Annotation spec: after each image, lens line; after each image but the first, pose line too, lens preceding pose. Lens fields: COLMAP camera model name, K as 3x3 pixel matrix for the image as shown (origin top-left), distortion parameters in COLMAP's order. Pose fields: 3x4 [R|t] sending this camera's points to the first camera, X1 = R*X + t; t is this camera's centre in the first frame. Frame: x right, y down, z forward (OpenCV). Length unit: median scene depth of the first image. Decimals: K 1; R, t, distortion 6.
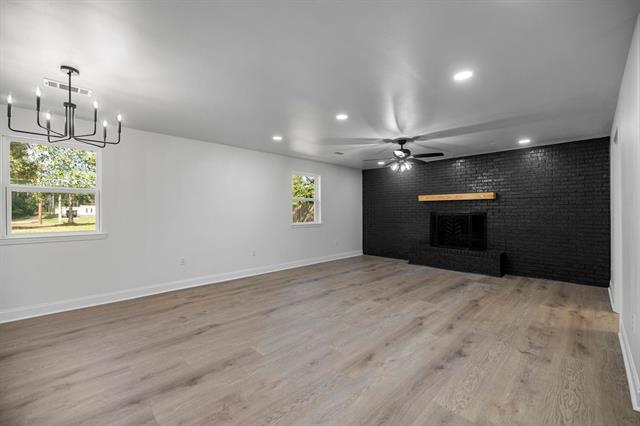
lens RADIAL K [[268.1, 0, 318.4], [0, 268.1, 211.2], [0, 0, 1]] dist [0.001264, 0.000166]
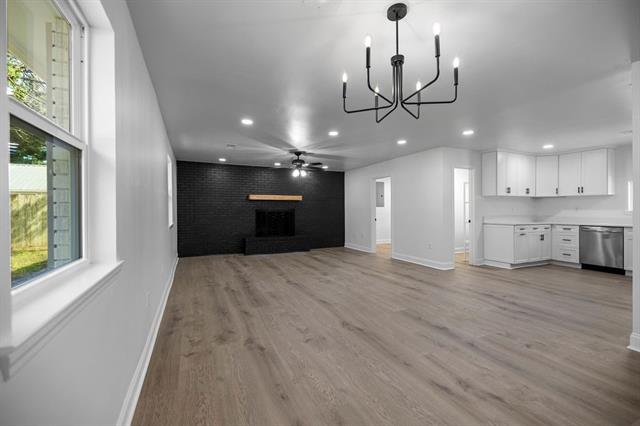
lens RADIAL K [[268.1, 0, 318.4], [0, 268.1, 211.2], [0, 0, 1]] dist [0.001264, 0.000166]
pose [[0.333716, -0.003875, 0.942666, -1.111616], [-0.001297, 0.999989, 0.004570, 0.012903], [-0.942673, -0.002747, 0.333707, 0.639481]]
